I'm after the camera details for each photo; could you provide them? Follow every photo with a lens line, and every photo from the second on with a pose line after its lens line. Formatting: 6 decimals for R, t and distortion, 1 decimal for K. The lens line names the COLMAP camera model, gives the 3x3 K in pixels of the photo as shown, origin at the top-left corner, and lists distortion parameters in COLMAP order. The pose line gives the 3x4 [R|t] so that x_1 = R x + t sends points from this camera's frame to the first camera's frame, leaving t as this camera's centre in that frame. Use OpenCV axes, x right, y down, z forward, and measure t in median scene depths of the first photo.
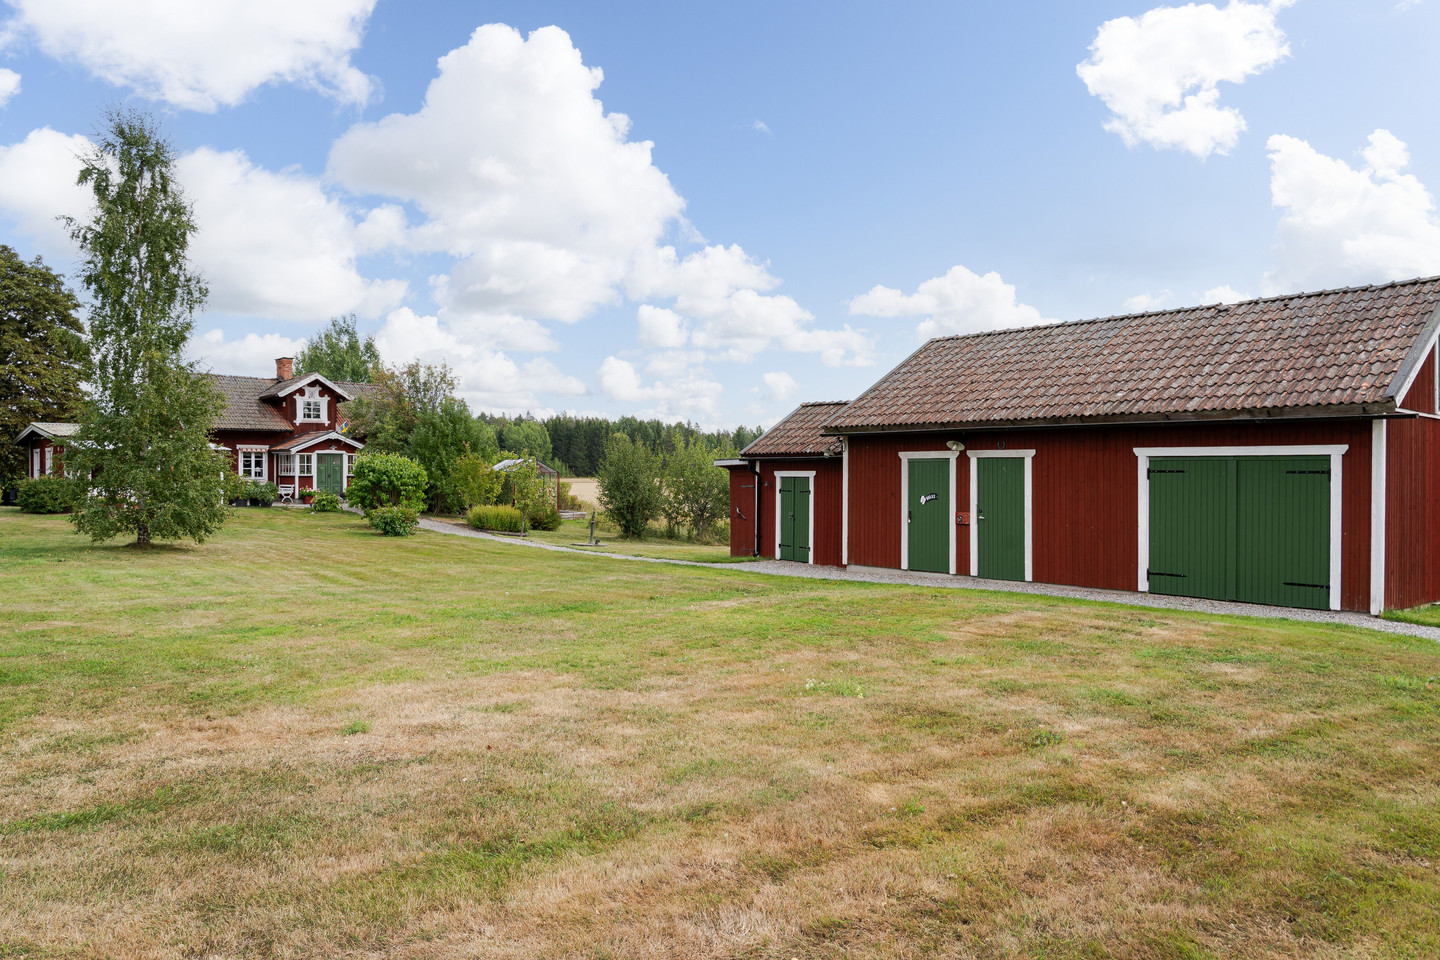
lens RADIAL K [[1021.4, 0, 722.4], [0, 1021.4, 482.0], [0, 0, 1]] dist [-0.006878, -0.005025]
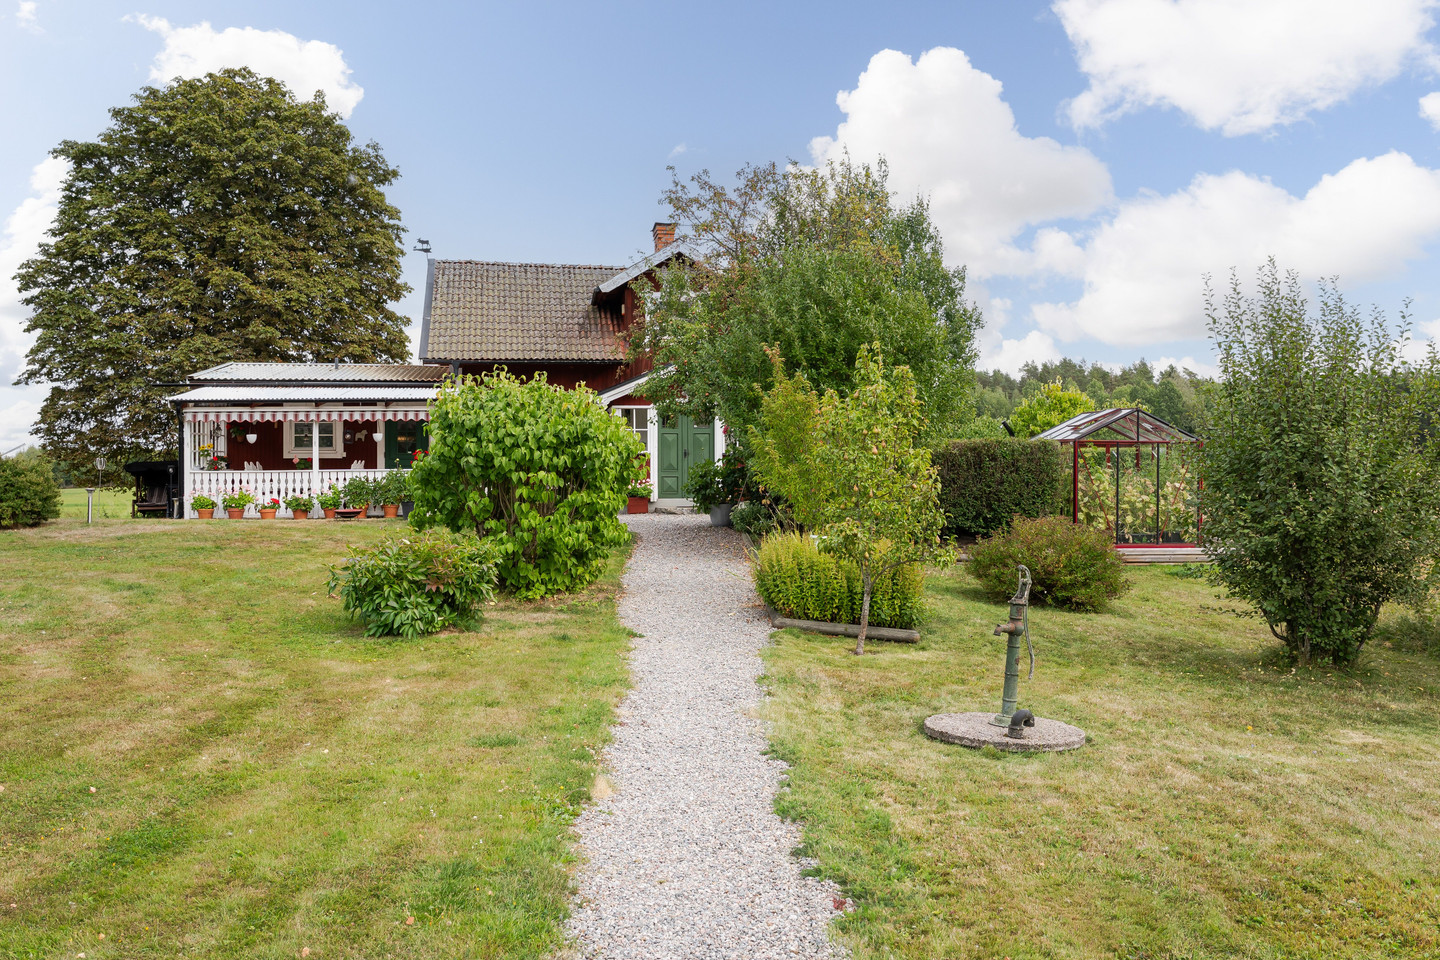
lens RADIAL K [[1359.8, 0, 724.1], [0, 1359.8, 479.4], [0, 0, 1]] dist [-0.033392, 0.000000]
pose [[0.804093, 0.000009, -0.594504, -0.002613], [0.001057, 0.999998, 0.001445, 0.004966], [0.594503, -0.001790, 0.804092, 0.548422]]
